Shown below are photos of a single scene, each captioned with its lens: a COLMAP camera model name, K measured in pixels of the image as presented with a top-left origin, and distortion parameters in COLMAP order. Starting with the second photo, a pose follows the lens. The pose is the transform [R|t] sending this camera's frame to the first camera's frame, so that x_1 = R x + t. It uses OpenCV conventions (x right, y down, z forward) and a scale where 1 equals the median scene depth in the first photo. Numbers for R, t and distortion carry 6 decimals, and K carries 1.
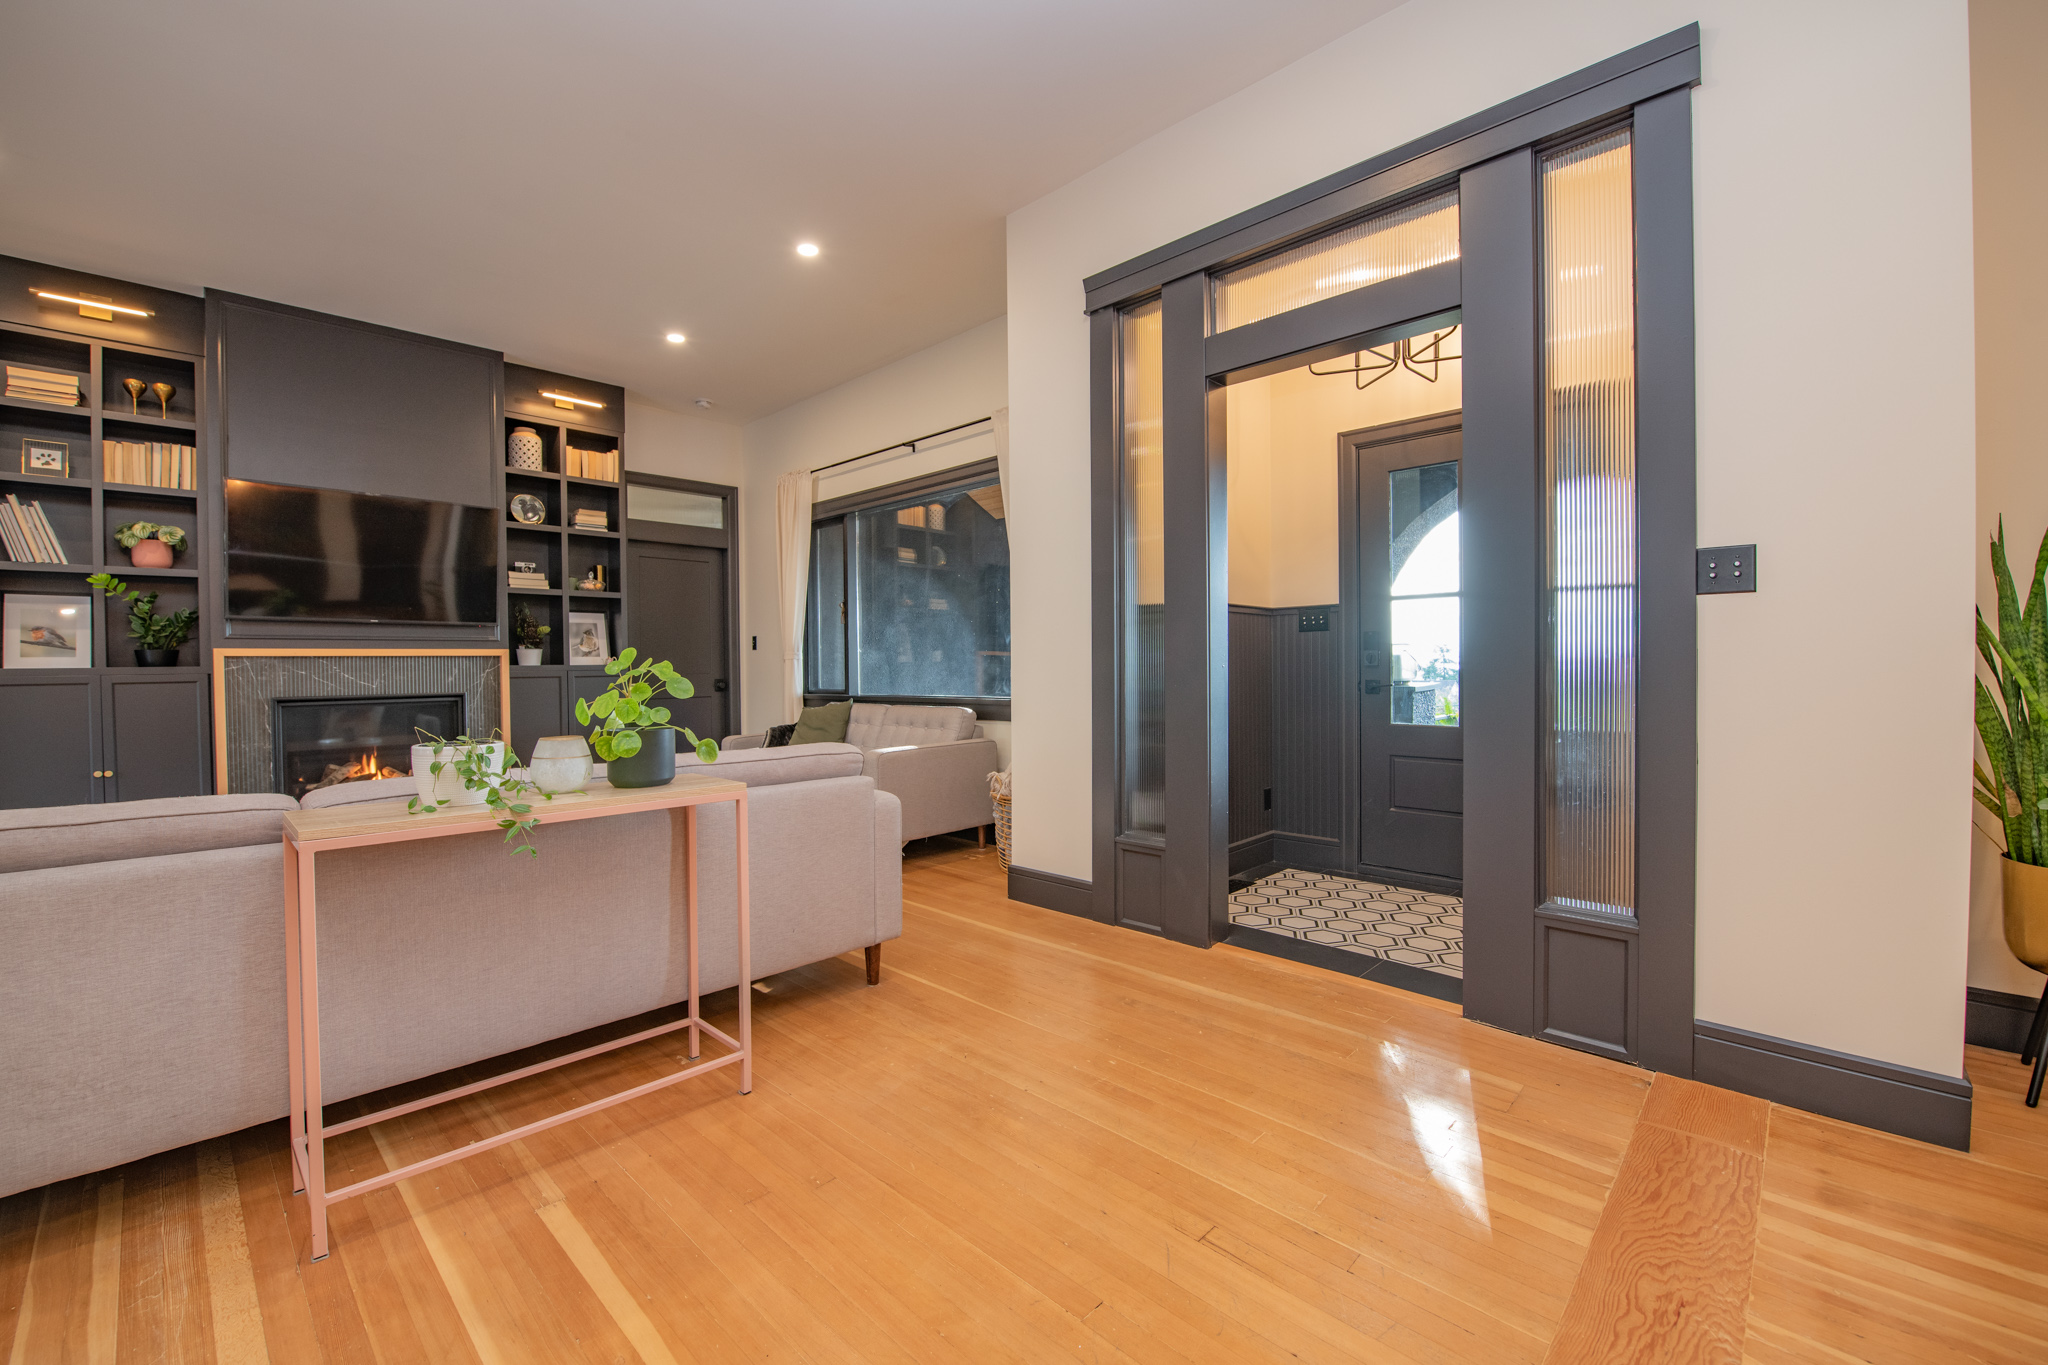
lens RADIAL K [[837.3, 0, 1024.5], [0, 837.3, 676.9], [0, 0, 1]] dist [-0.013505, -0.003067]
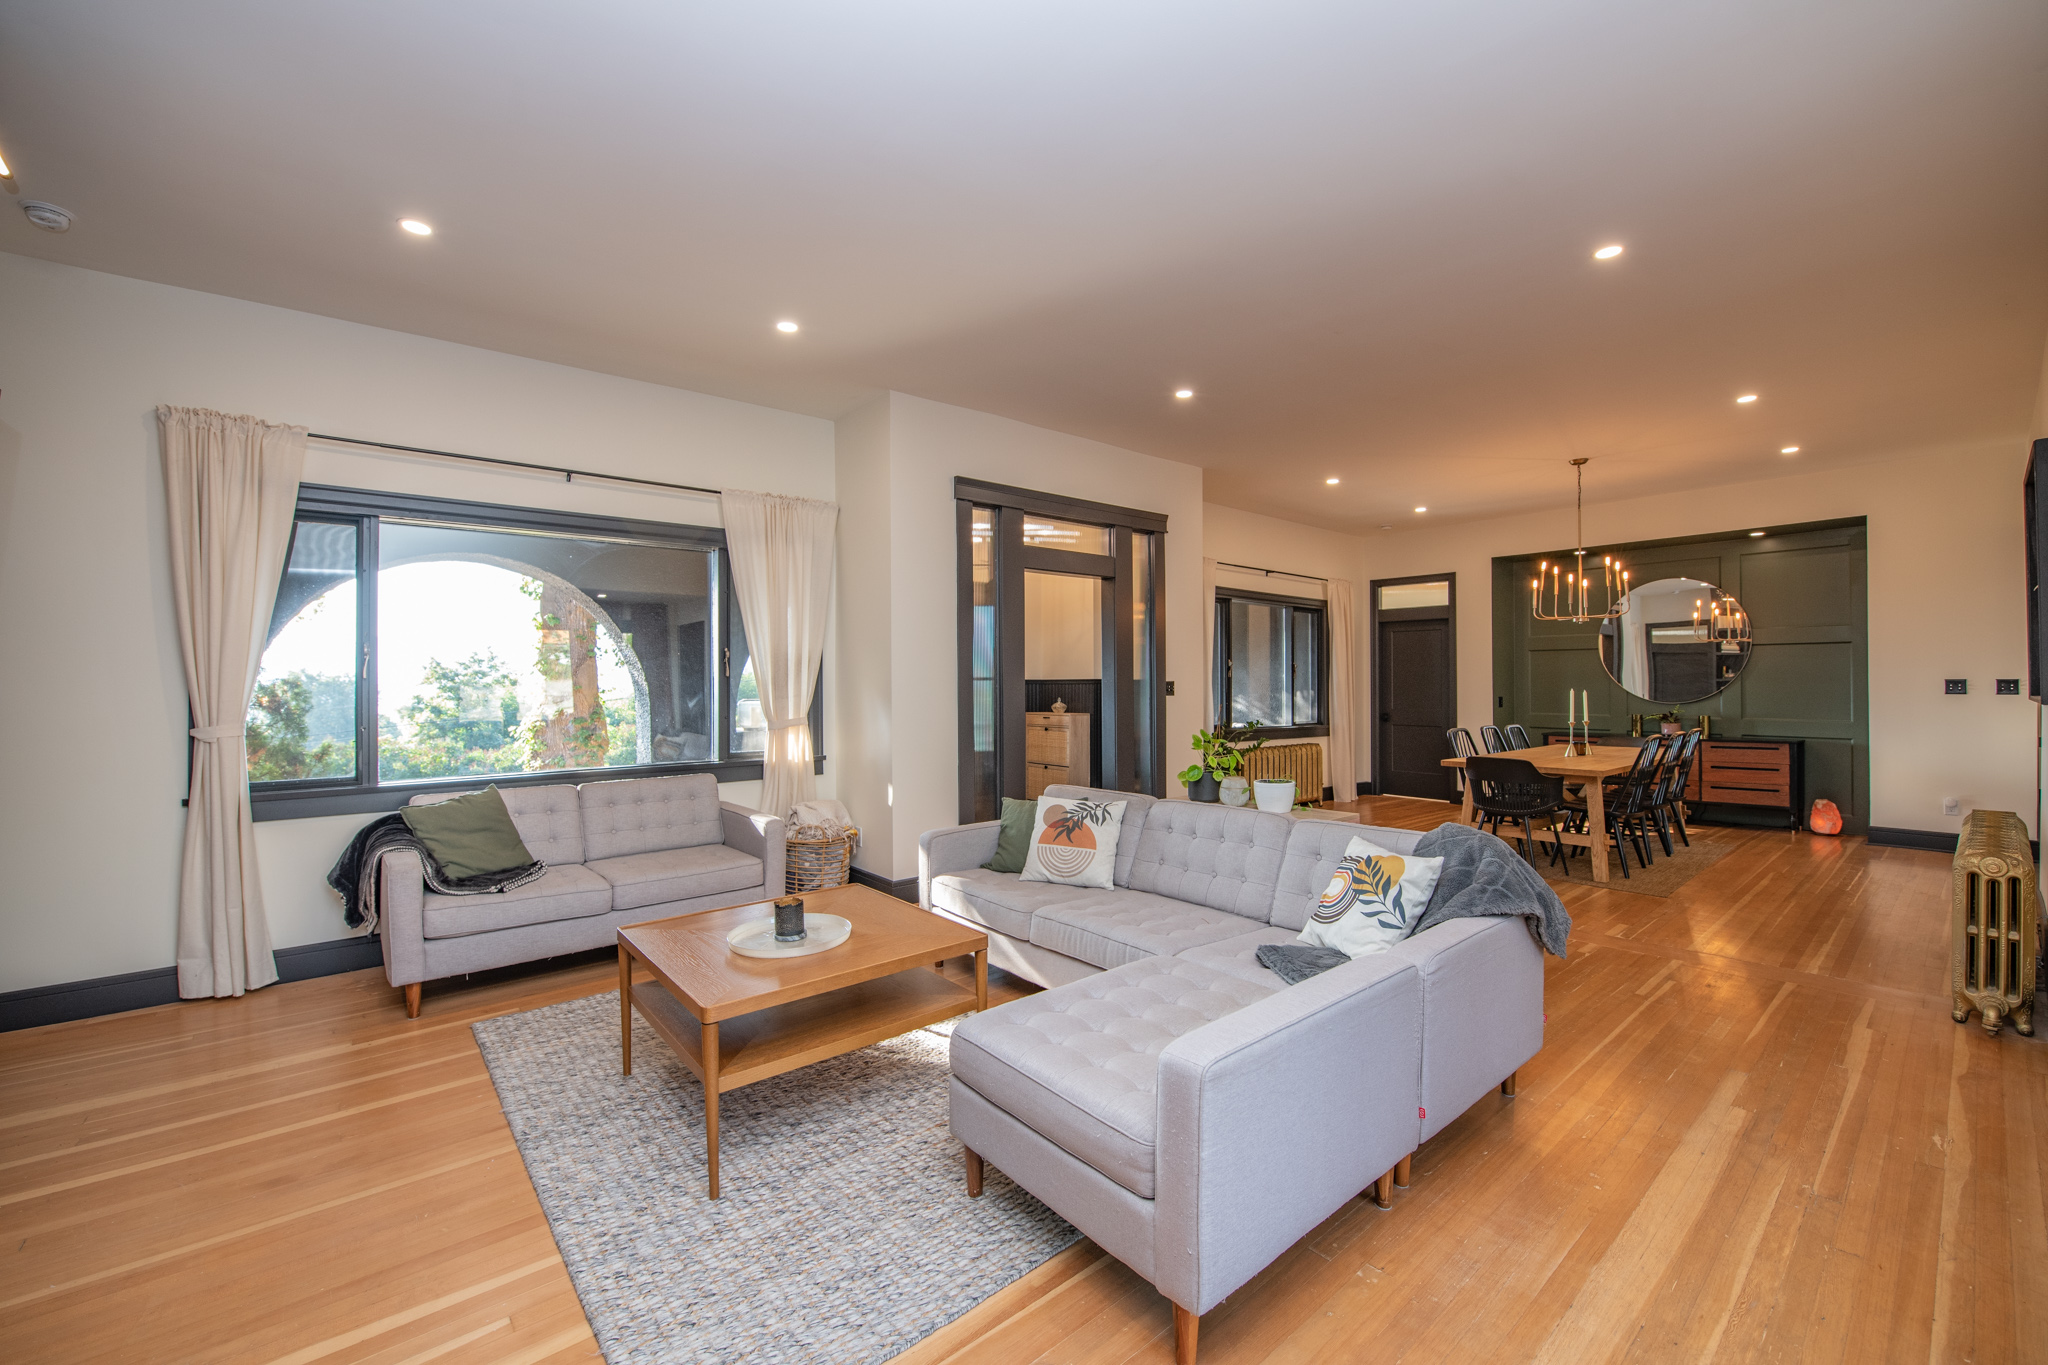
lens RADIAL K [[821.1, 0, 1022.6], [0, 821.1, 677.4], [0, 0, 1]] dist [-0.013637, -0.002482]
pose [[0.113770, 0.014627, 0.993399, -1.088206], [0.019276, 0.999671, -0.016927, -0.059220], [-0.993320, 0.021074, 0.113450, 0.553531]]
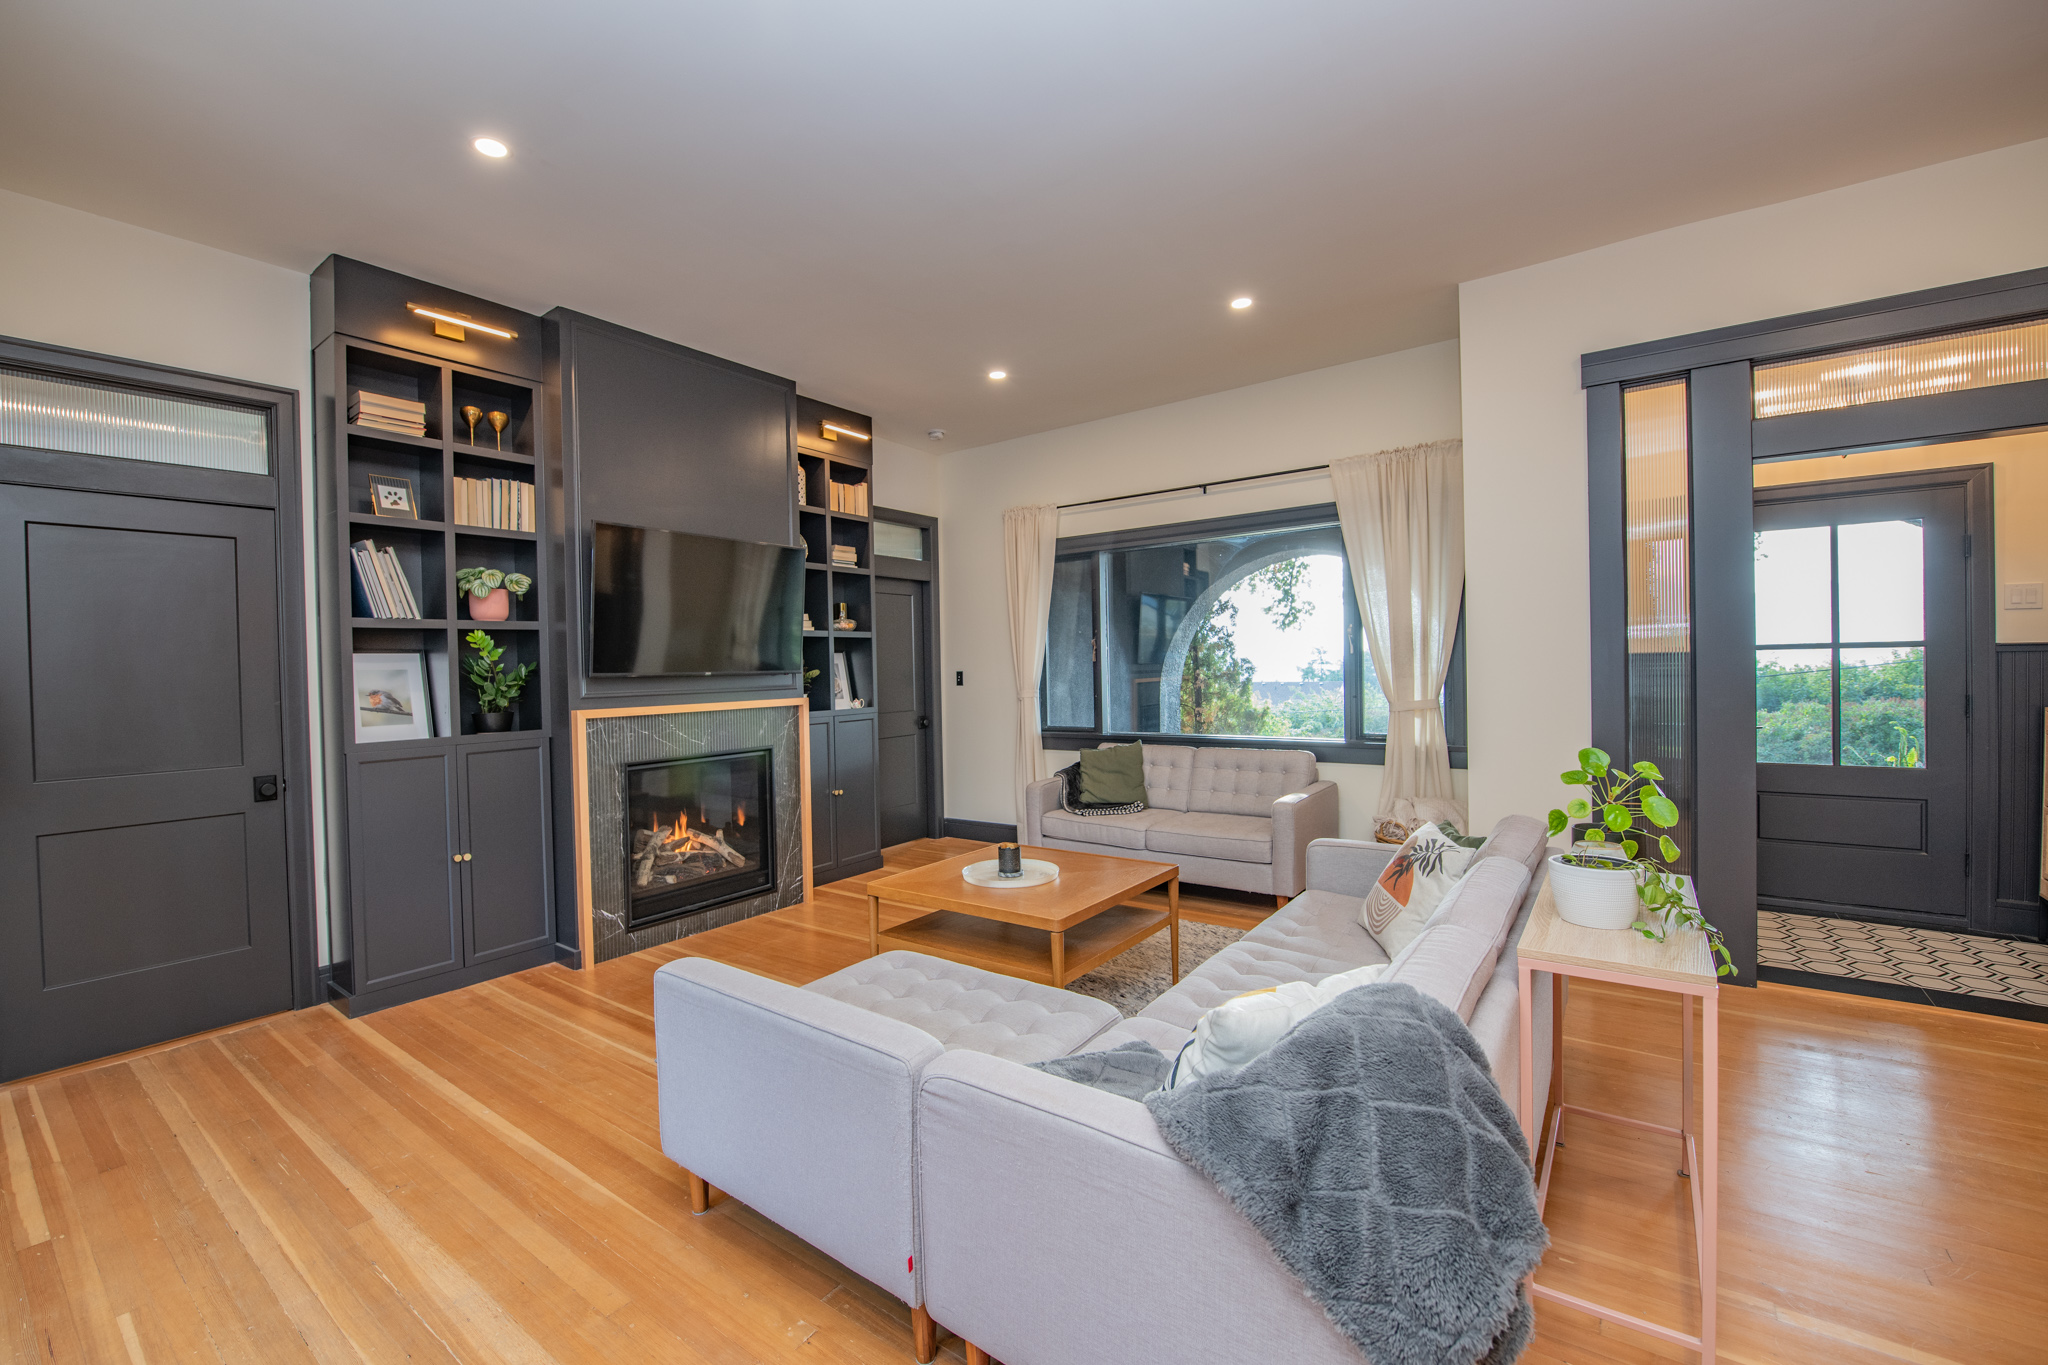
lens RADIAL K [[837.0, 0, 1001.5], [0, 837.0, 677.4], [0, 0, 1]] dist [-0.016601, -0.000463]
pose [[0.992574, -0.013158, 0.120925, -0.606539], [0.013621, 0.999903, -0.003001, -0.059145], [-0.120874, 0.004626, 0.992657, 0.042244]]
